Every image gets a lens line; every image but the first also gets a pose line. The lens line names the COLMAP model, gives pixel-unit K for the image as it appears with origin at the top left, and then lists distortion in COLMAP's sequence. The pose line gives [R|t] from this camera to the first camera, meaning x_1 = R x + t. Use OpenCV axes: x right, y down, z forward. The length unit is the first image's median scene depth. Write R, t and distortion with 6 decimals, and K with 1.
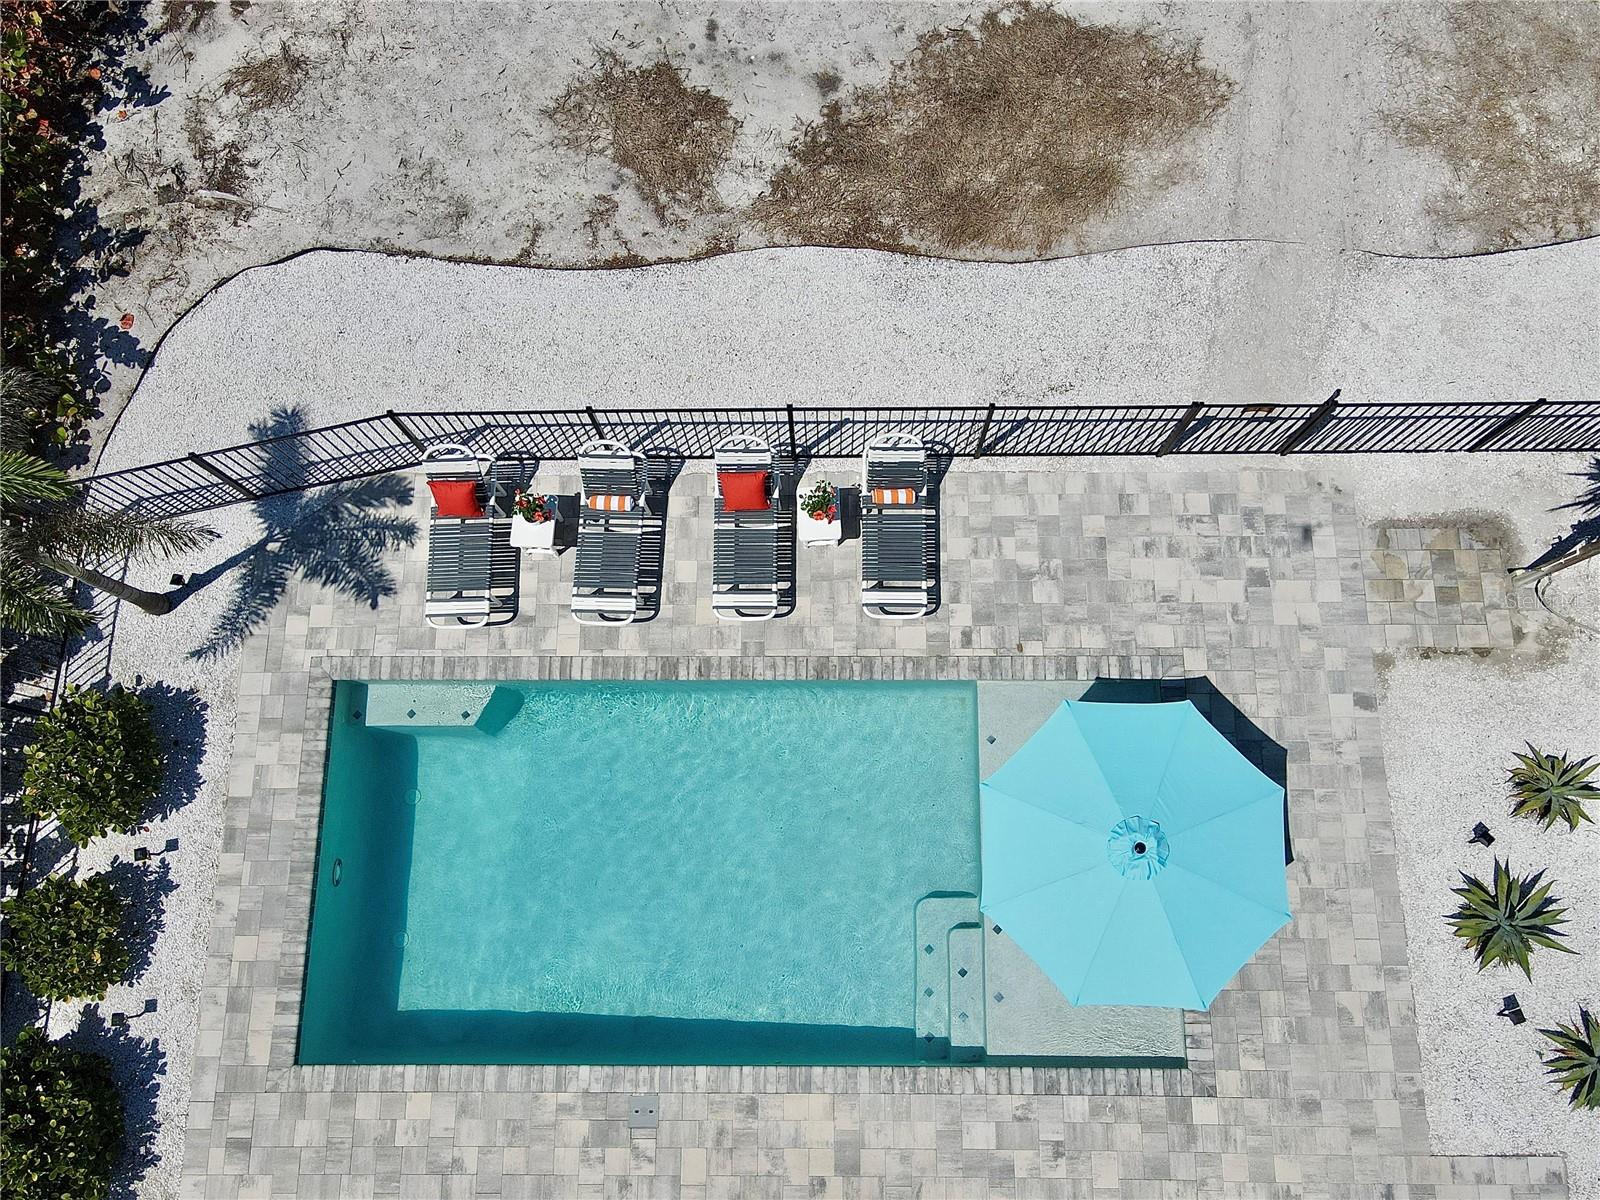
lens RADIAL K [[1118.2, 0, 800.0], [0, 1118.2, 600.0], [0, 0, 1]] dist [0.005664, 0.009539]
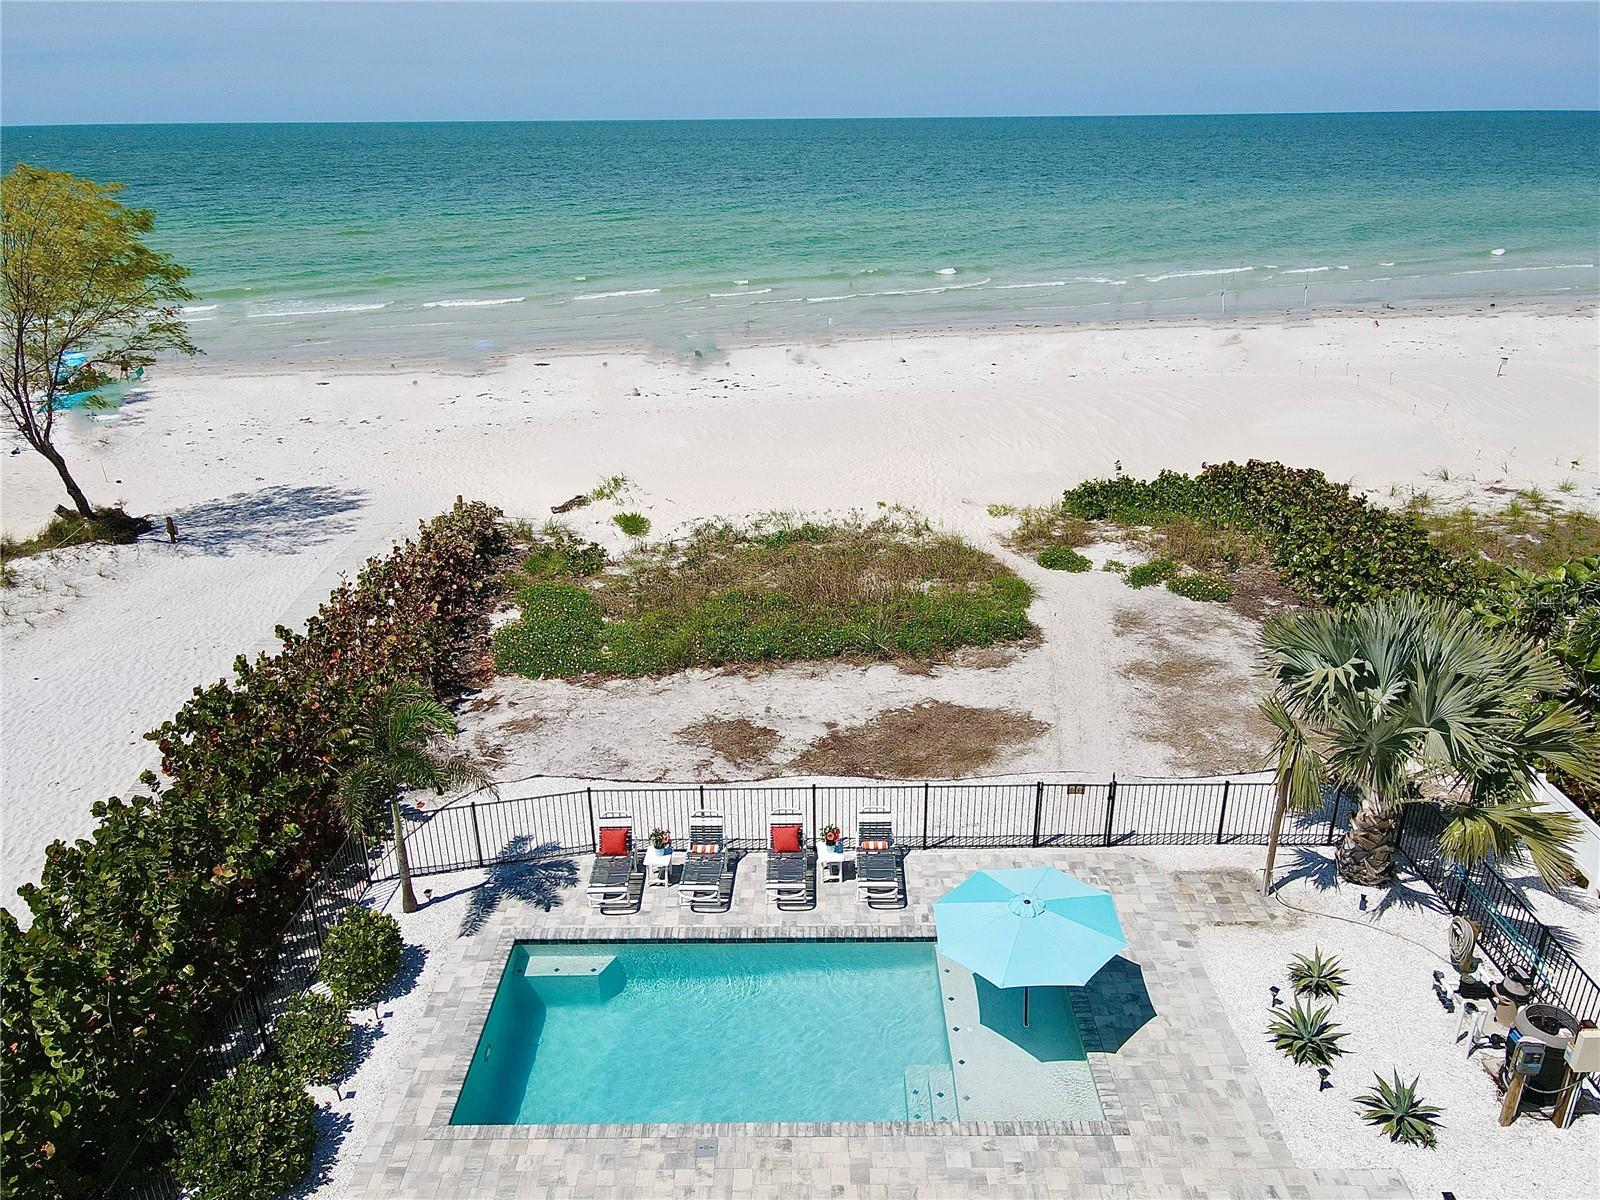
lens RADIAL K [[1118.2, 0, 800.0], [0, 1118.2, 600.0], [0, 0, 1]] dist [0.005664, 0.009539]
pose [[0.999921, 0.012532, -0.000659, -0.033768], [-0.007966, 0.593312, -0.804933, 1.096099], [-0.009697, 0.804875, 0.593365, -0.306747]]
